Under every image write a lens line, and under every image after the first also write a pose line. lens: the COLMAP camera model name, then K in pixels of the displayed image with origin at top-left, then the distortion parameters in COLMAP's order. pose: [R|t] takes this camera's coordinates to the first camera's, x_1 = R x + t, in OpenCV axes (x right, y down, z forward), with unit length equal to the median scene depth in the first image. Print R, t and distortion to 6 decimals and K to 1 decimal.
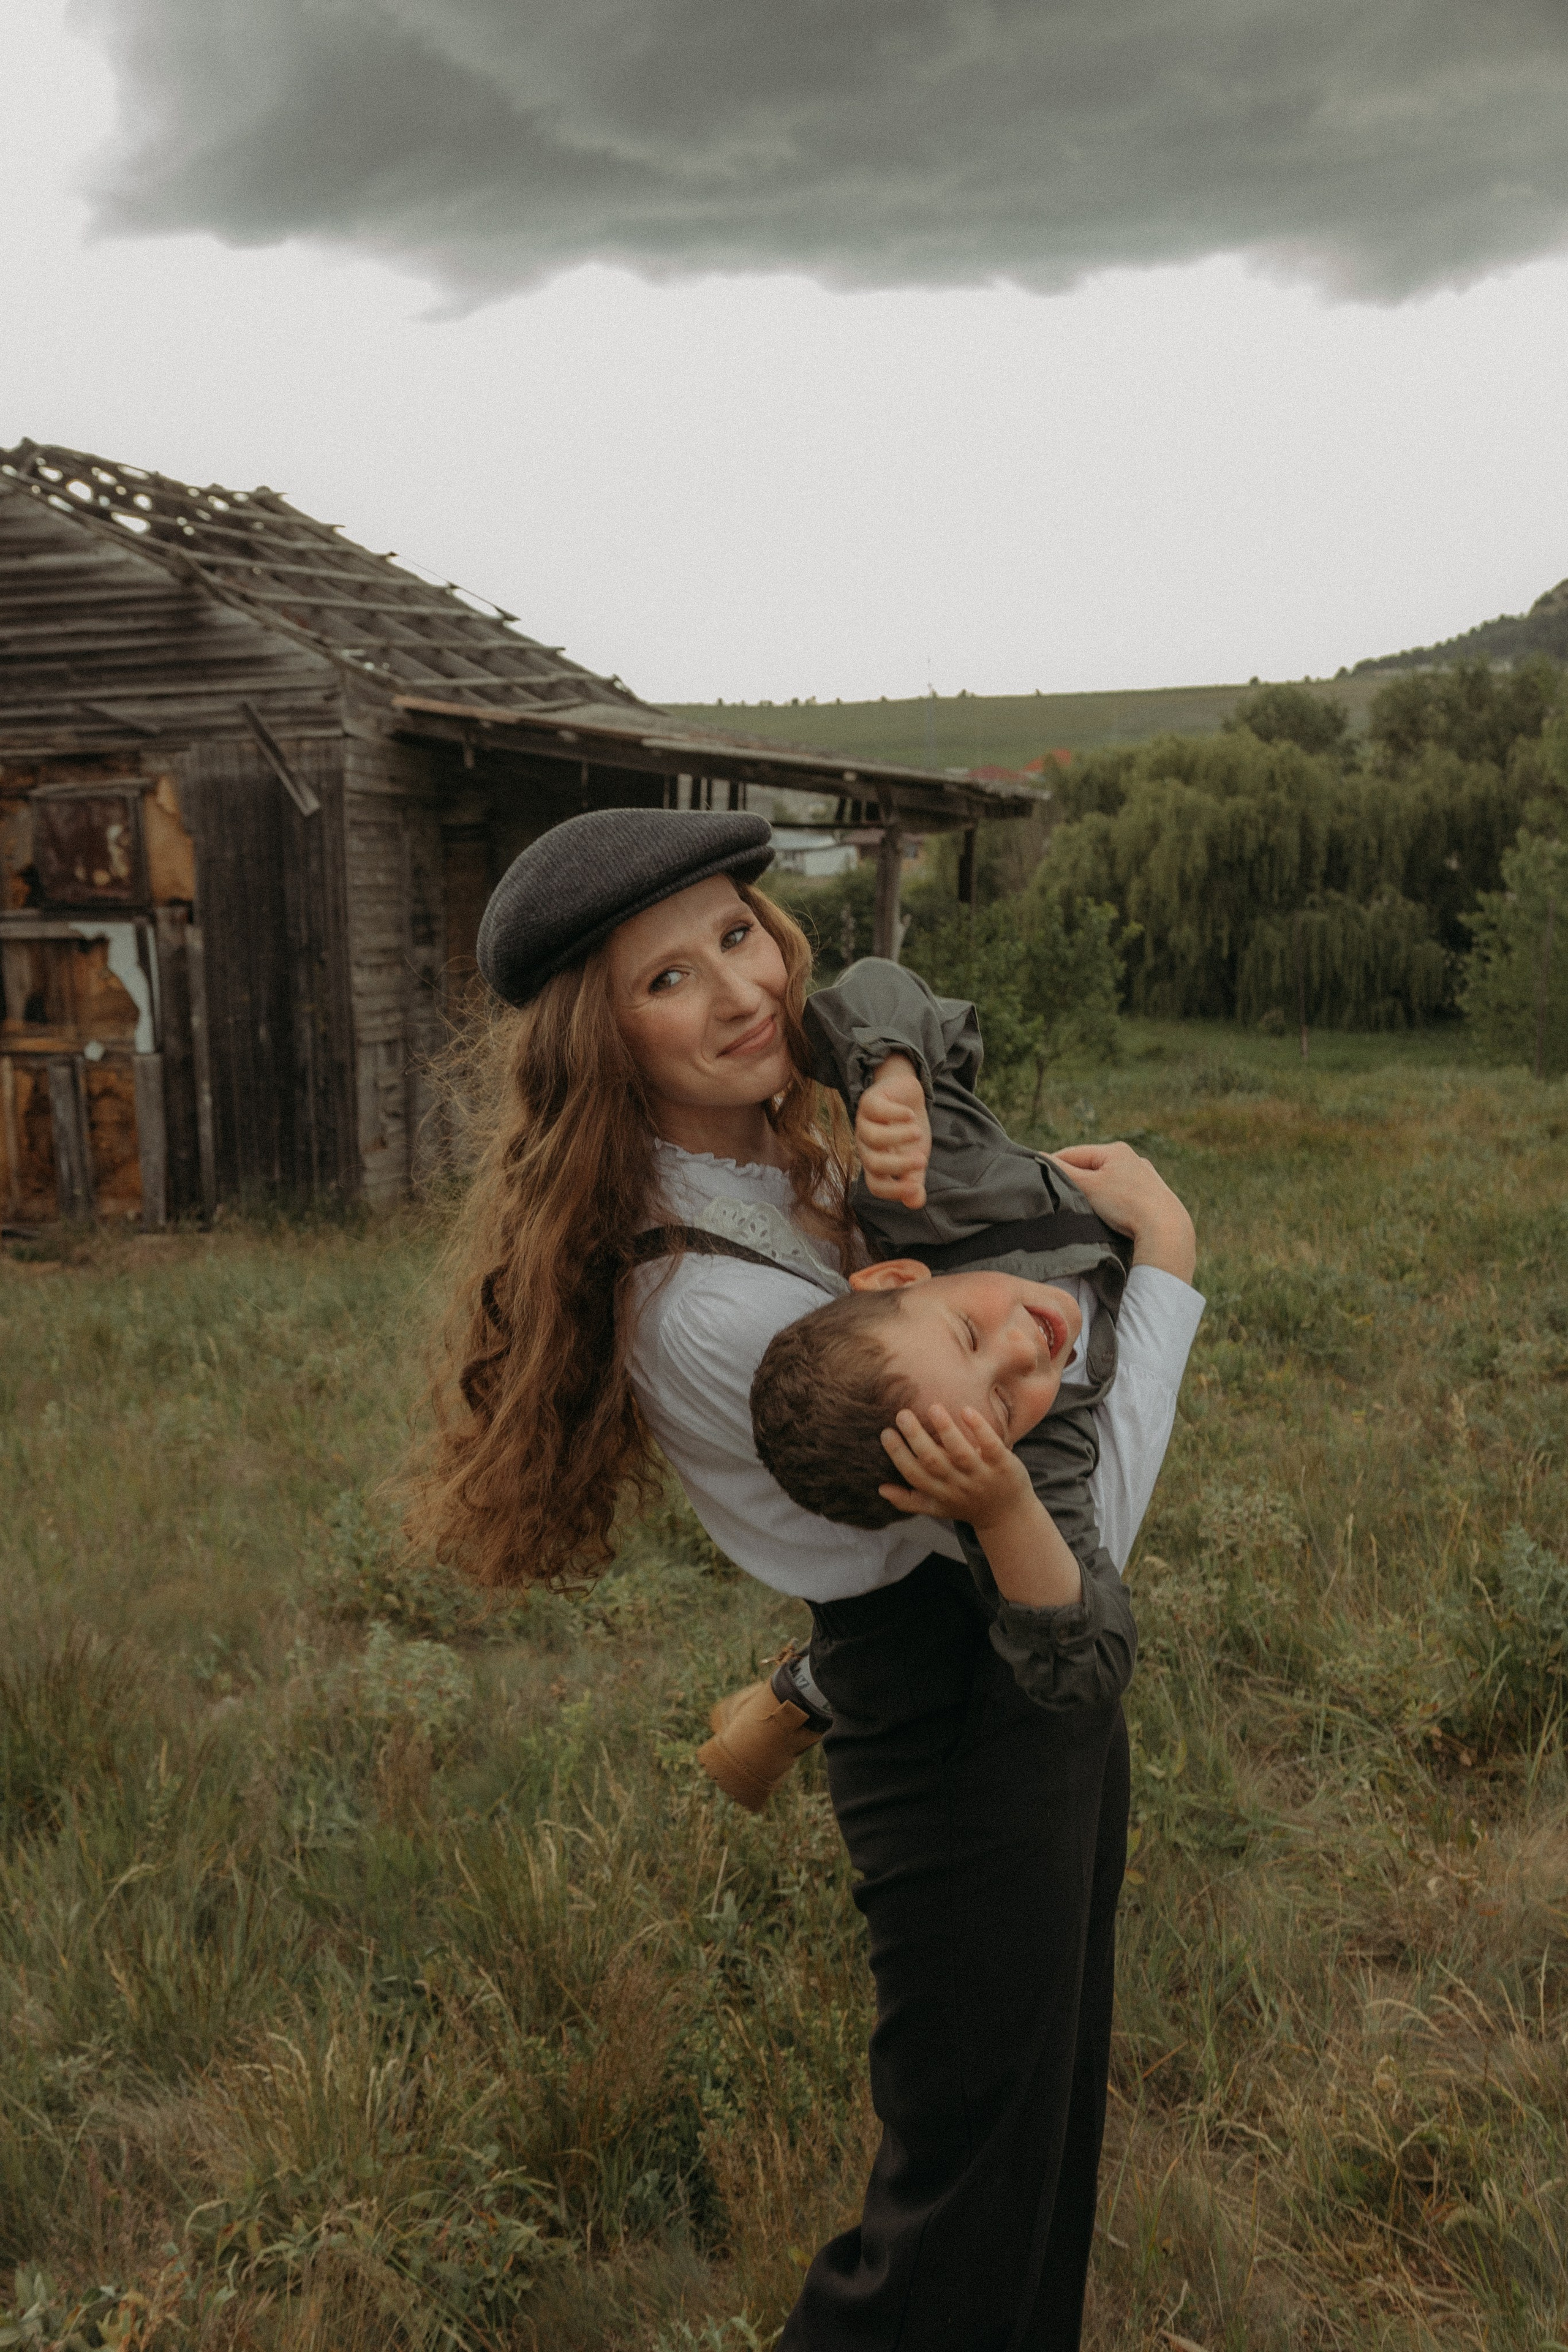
lens RADIAL K [[2665.9, 0, 782.6], [0, 2665.9, 1183.5], [0, 0, 1]] dist [0.013797, 0.000000]
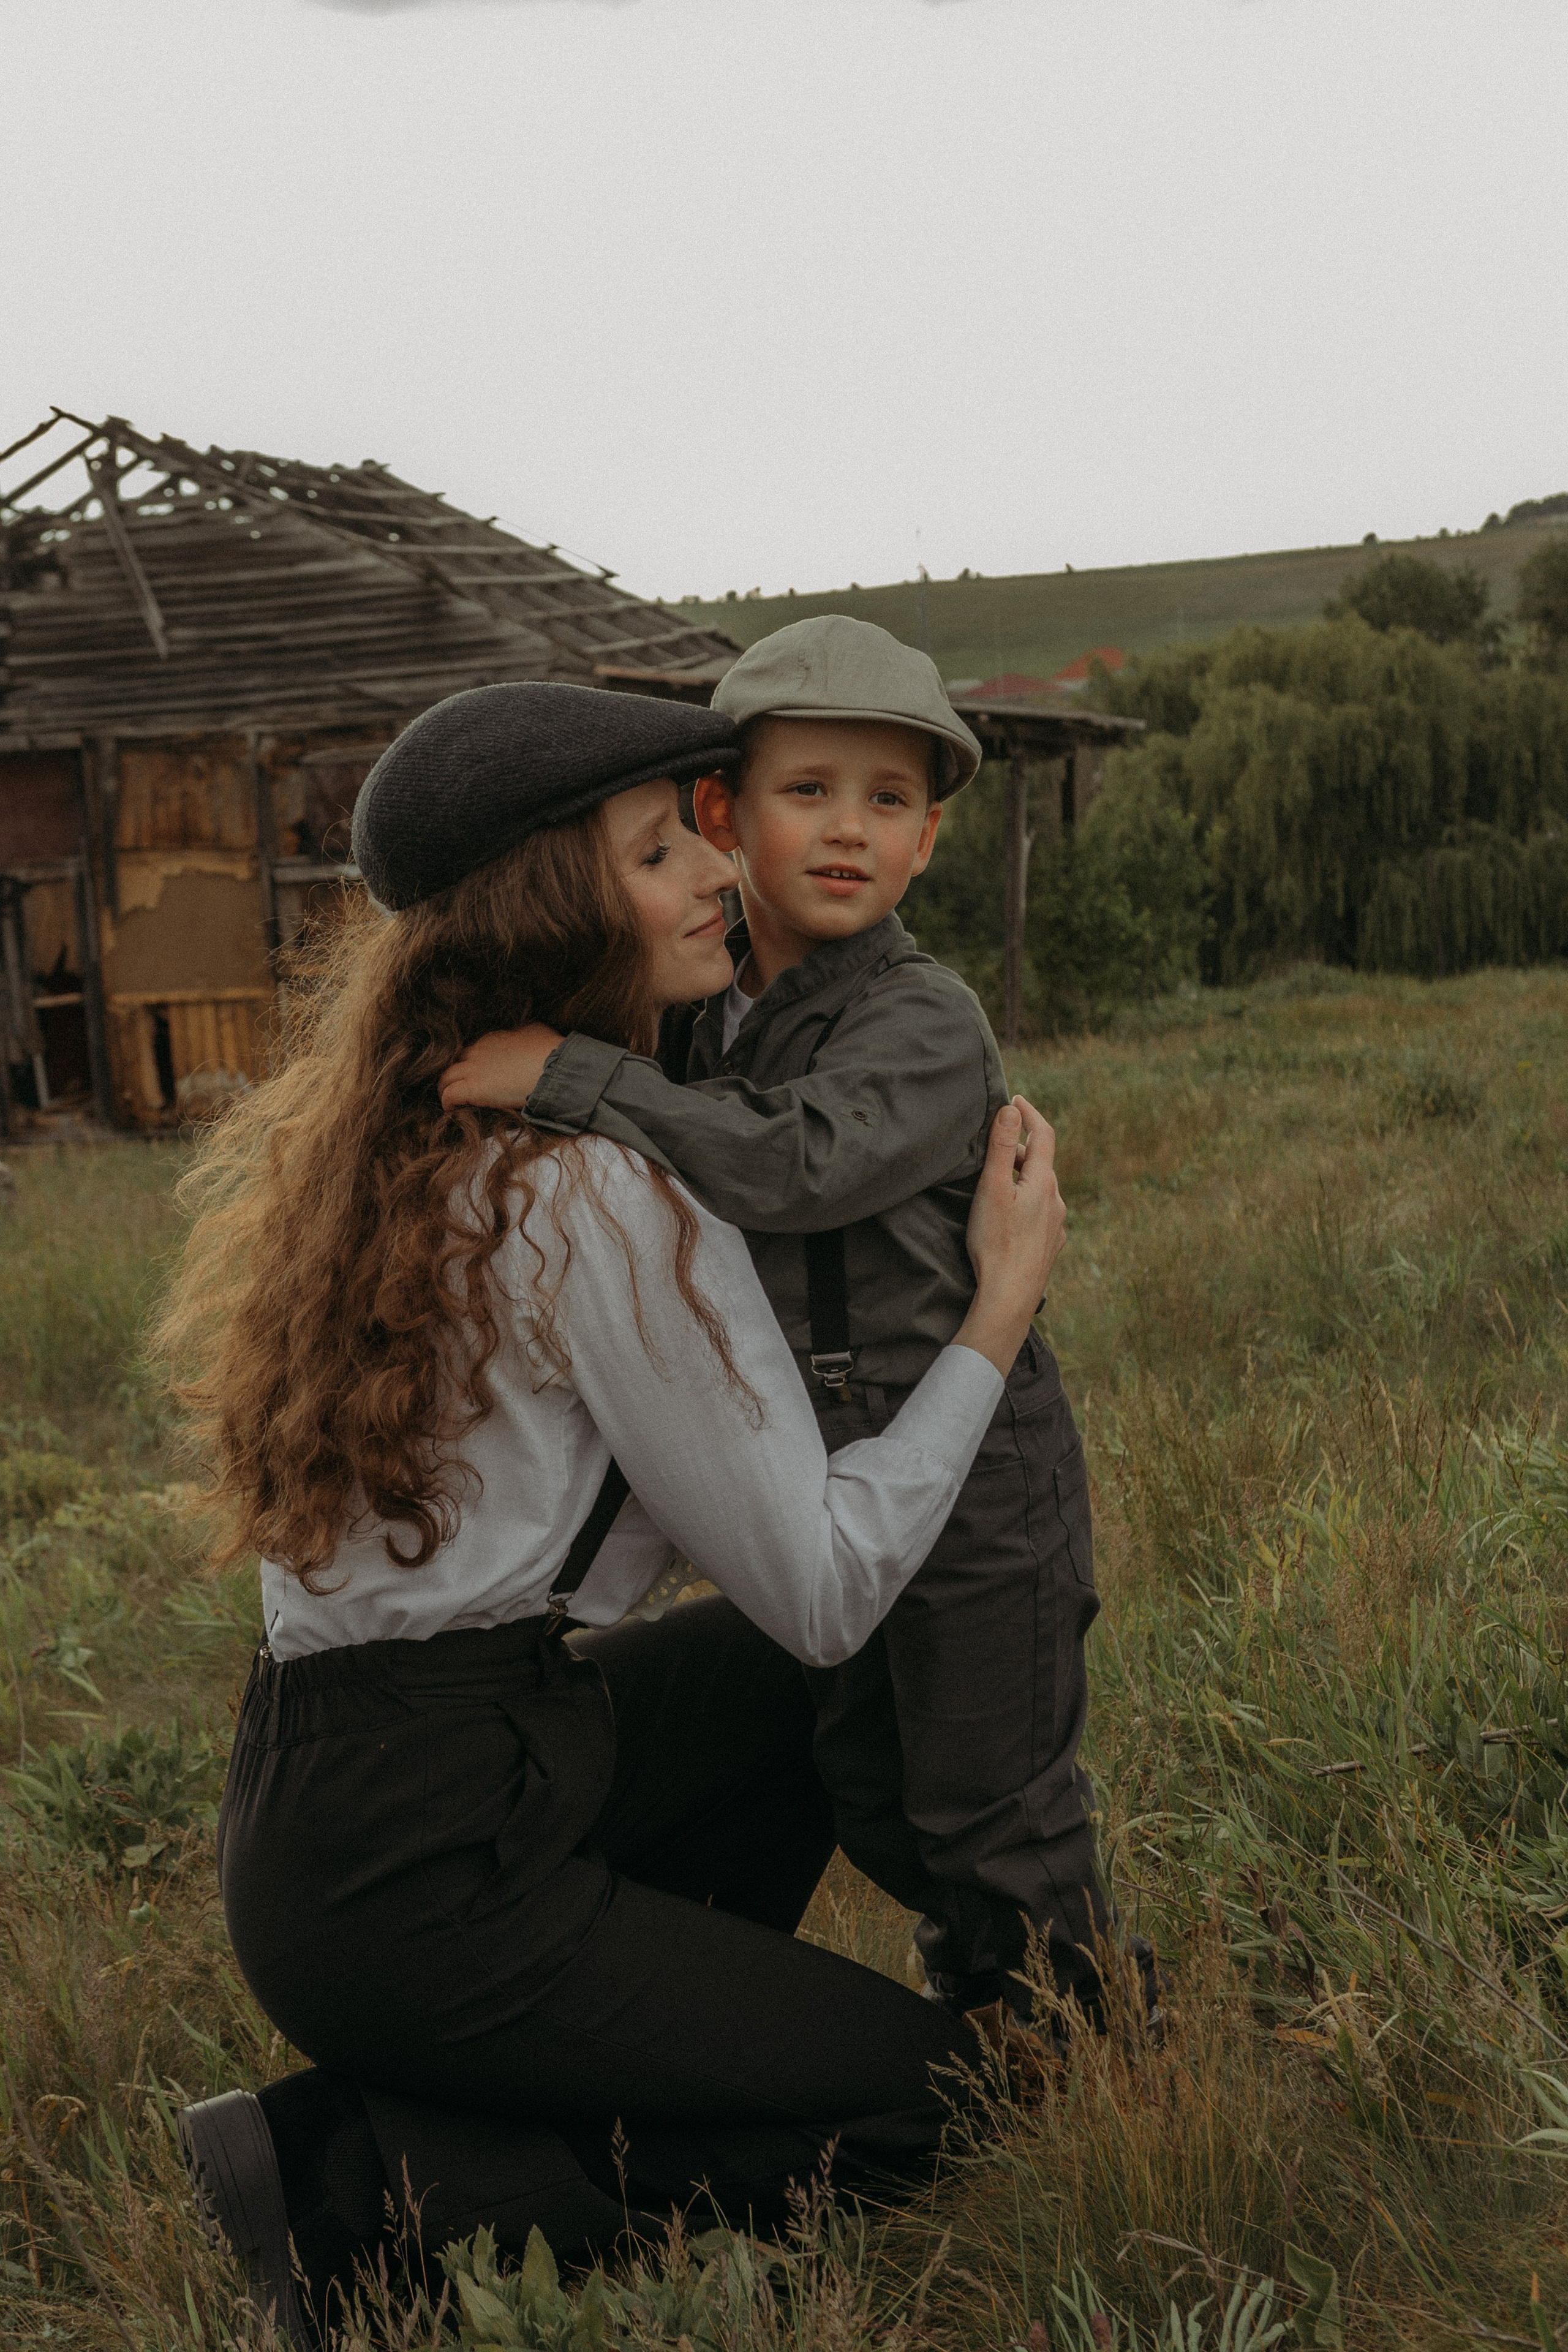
lens RADIAL K [[3741.4, 0, 790.6], [0, 3741.4, 1161.9], [0, 0, 1]] dist [0.068608, 0.000000]
pose [[0.998915, -0.044463, 0.013863, -0.011580], [0.044840, 0.998596, -0.028208, 0.011447], [-0.012589, 0.028799, 0.999506, -0.085220]]
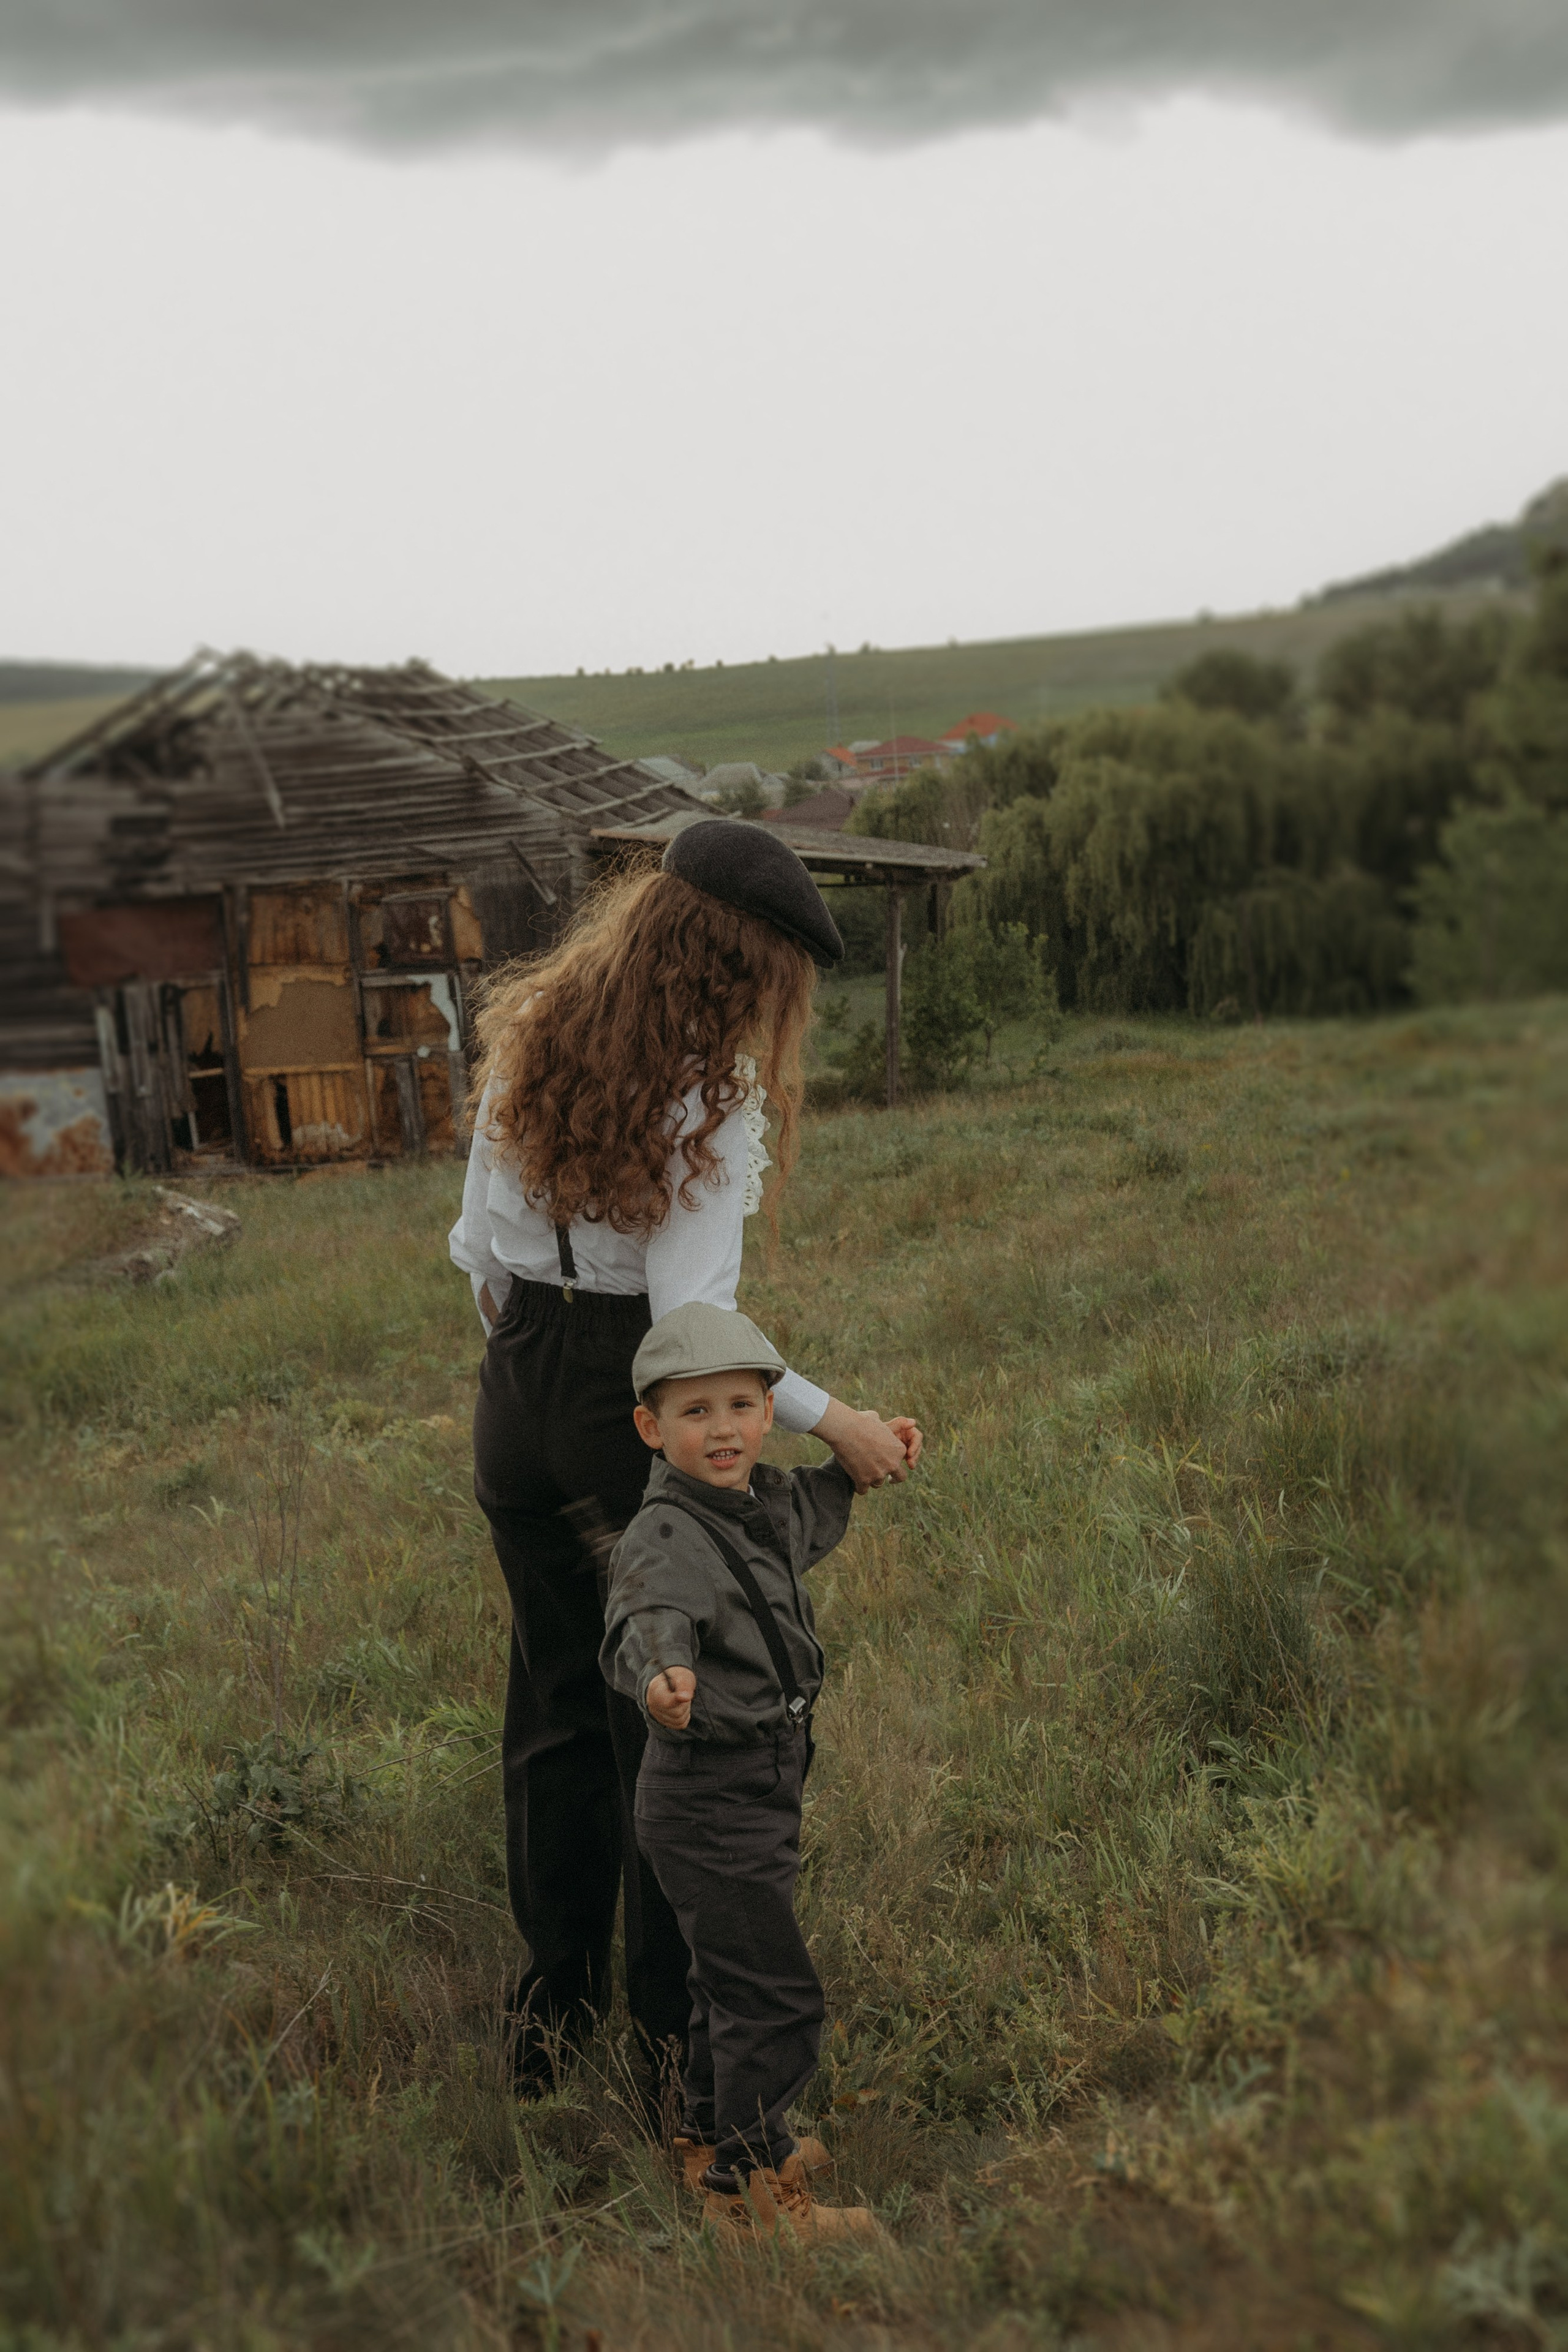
lens RADIAL K [[3155.7, 0, 778.1], [0, 3155.7, 1179.8], [0, 0, 1]] dist [0.017236, 0.000000]
pose [[0.998017, -0.055046, 0.030519, -0.012802], [0.055555, 0.998326, -0.016103, 0.009354], [-0.029582, 0.017767, 0.999404, -0.122772]]
